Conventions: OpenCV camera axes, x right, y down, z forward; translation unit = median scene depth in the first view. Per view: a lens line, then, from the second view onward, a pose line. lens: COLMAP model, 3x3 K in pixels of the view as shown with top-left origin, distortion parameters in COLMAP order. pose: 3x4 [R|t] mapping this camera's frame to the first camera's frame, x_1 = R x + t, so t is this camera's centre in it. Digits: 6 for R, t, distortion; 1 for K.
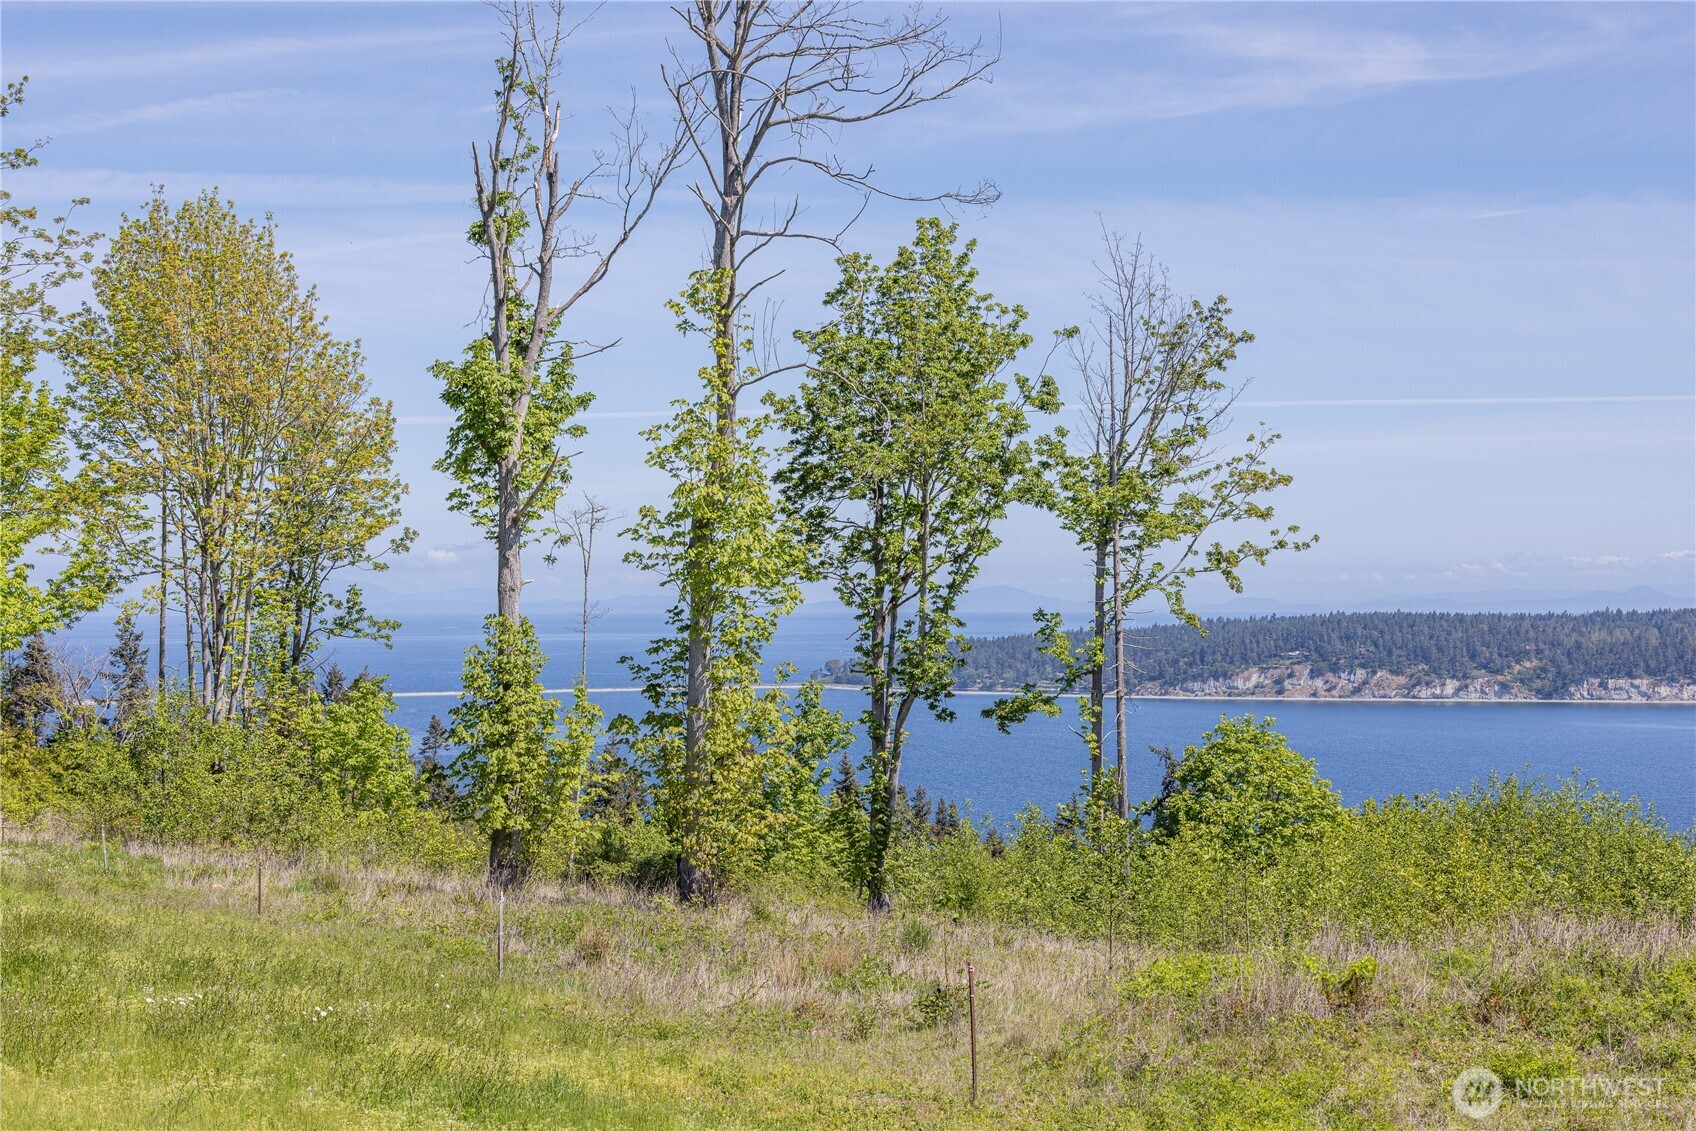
lens RADIAL K [[3332.4, 0, 843.3], [0, 3332.4, 560.0], [0, 0, 1]] dist [0.047519, 0.000000]
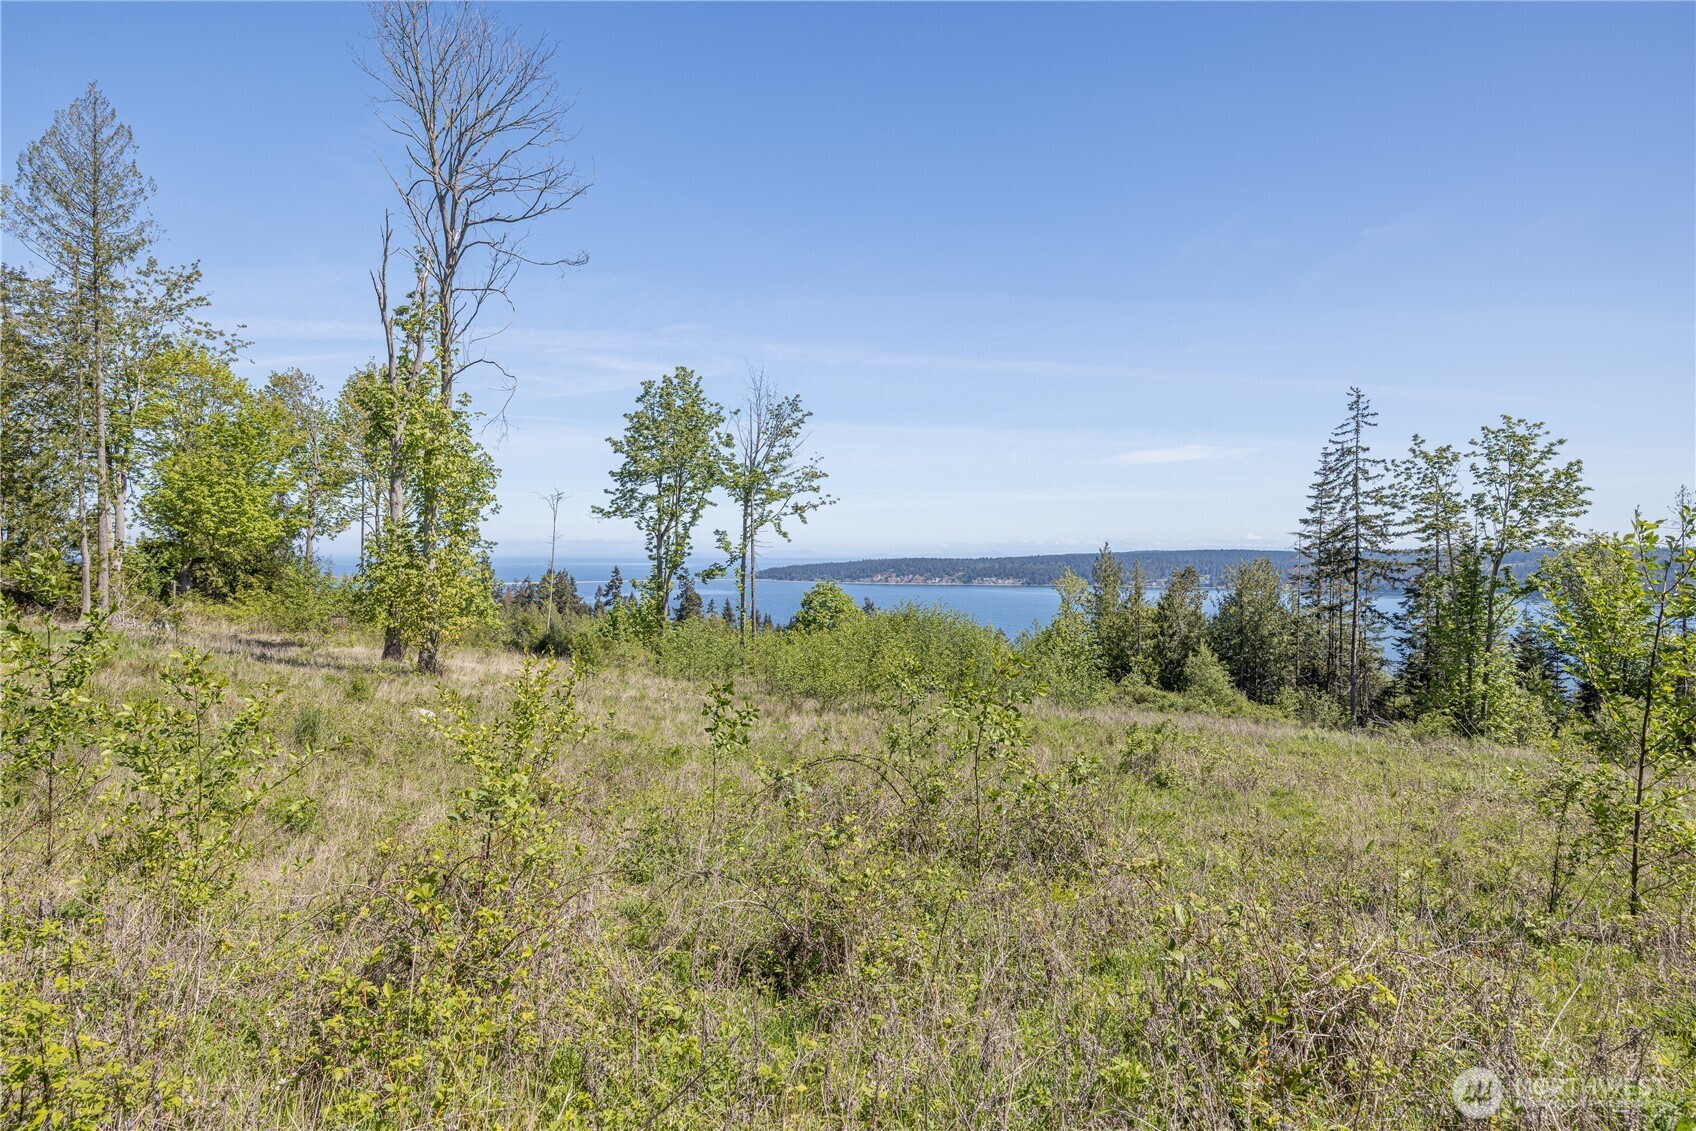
lens RADIAL K [[1001.3, 0, 849.9], [0, 1001.3, 568.9], [0, 0, 1]] dist [-0.007219, 0.001225]
pose [[0.995764, 0.004781, 0.091827, 0.085069], [-0.007278, 0.999612, 0.026884, 0.022191], [-0.091662, -0.027438, 0.995412, 0.299389]]
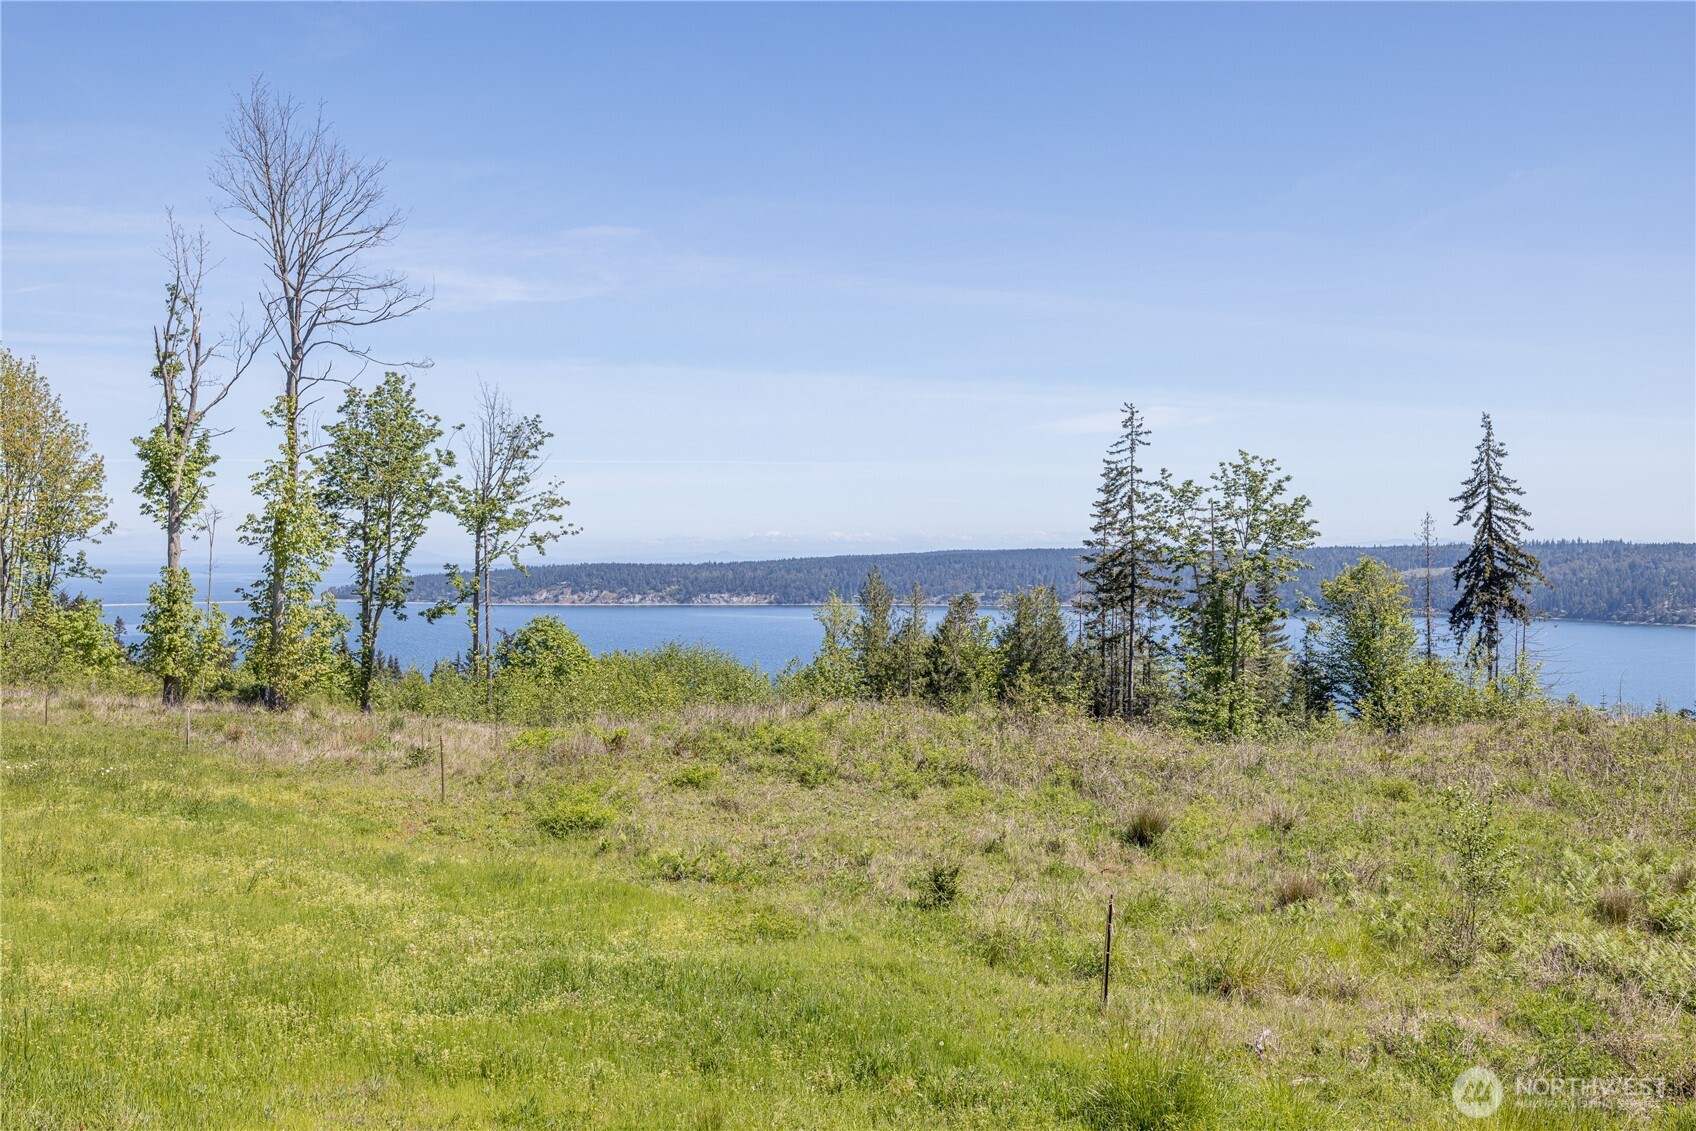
lens RADIAL K [[1583.6, 0, 853.4], [0, 1583.6, 566.6], [0, 0, 1]] dist [-0.020839, 0.000000]
pose [[0.950636, 0.000059, 0.310309, -0.006171], [-0.005626, 0.999839, 0.017043, -0.001340], [-0.310258, -0.017947, 0.950483, -0.008599]]
